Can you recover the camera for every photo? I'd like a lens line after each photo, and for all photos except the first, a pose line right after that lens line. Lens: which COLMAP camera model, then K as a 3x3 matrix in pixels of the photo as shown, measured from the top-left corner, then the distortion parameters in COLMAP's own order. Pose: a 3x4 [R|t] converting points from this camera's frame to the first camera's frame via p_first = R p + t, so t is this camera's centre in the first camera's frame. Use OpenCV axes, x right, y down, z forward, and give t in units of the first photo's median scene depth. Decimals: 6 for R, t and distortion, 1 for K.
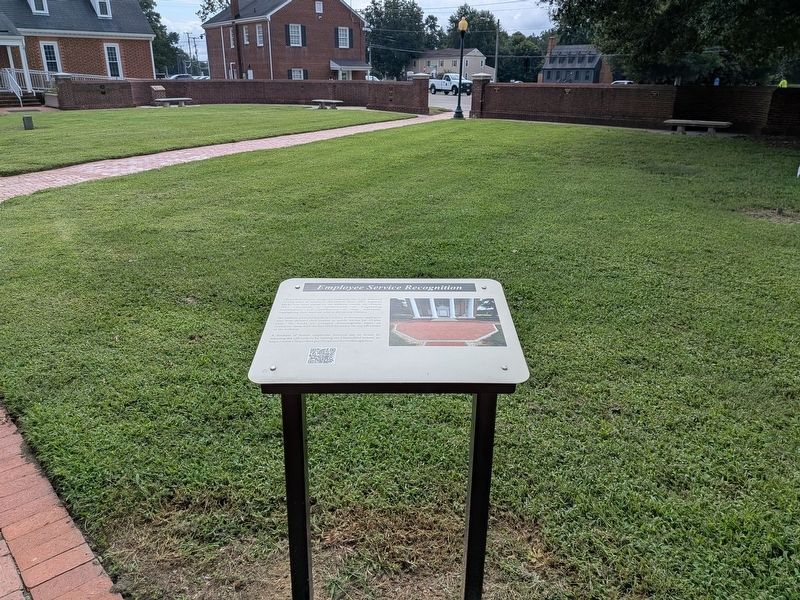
lens RADIAL K [[595.2, 0, 401.1], [0, 595.2, 301.9], [0, 0, 1]] dist [0.024598, -0.050659]
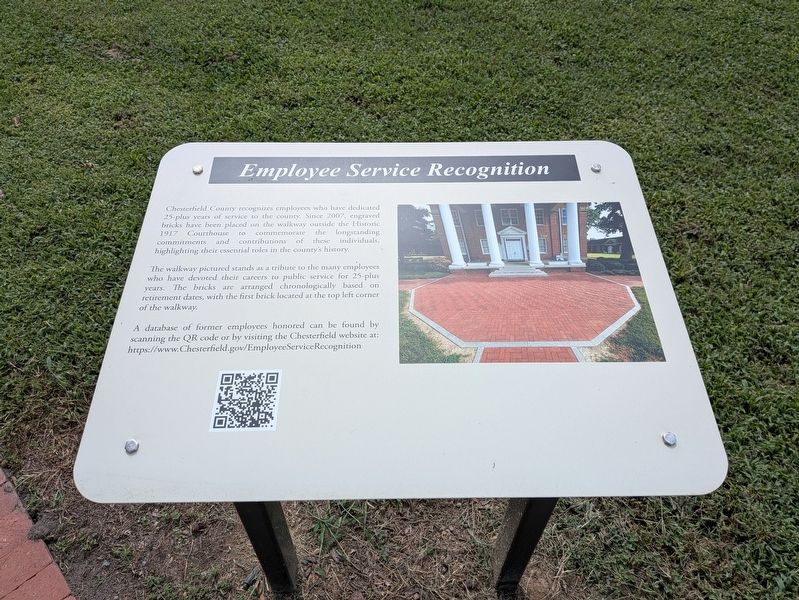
lens RADIAL K [[594.4, 0, 406.0], [0, 594.4, 299.5], [0, 0, 1]] dist [0.024598, -0.050659]
pose [[0.999887, -0.009196, 0.011878, -0.017138], [0.002983, 0.896510, 0.443014, -0.138796], [-0.014723, -0.442928, 0.896436, 0.528858]]
